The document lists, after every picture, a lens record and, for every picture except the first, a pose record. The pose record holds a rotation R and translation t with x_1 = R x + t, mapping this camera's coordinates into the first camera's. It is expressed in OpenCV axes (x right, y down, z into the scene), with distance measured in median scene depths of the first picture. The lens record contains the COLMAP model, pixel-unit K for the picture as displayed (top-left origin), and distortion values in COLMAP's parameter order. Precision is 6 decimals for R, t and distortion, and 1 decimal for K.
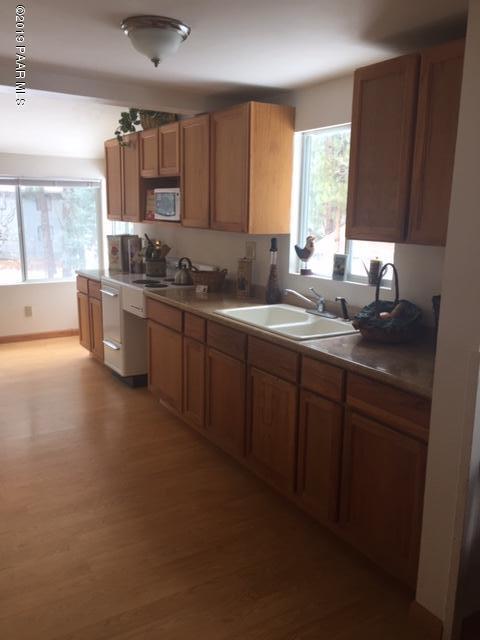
lens RADIAL K [[548.6, 0, 252.2], [0, 548.6, 319.2], [0, 0, 1]] dist [0.039847, -0.002732]
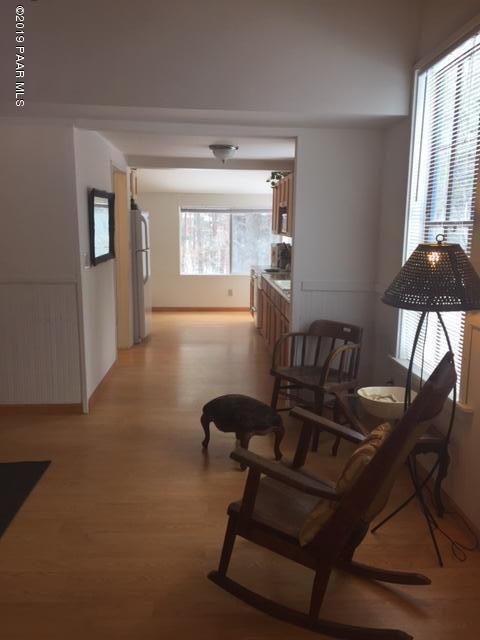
lens RADIAL K [[538.1, 0, 237.0], [0, 538.1, 322.0], [0, 0, 1]] dist [0.035874, -0.001917]
pose [[0.868129, 0.078318, -0.490121, 0.727635], [-0.089603, 0.995977, 0.000440, 0.132592], [0.488184, 0.043534, 0.871654, -0.634318]]
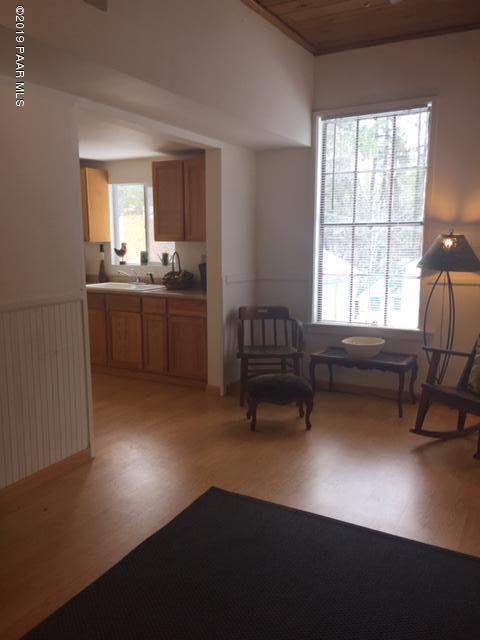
lens RADIAL K [[548.6, 0, 252.2], [0, 548.6, 319.2], [0, 0, 1]] dist [0.039847, -0.002732]
pose [[0.881623, -0.098128, 0.461639, -0.388741], [0.111654, 0.993745, -0.001999, 0.150653], [-0.458556, 0.053306, 0.887065, -0.782883]]
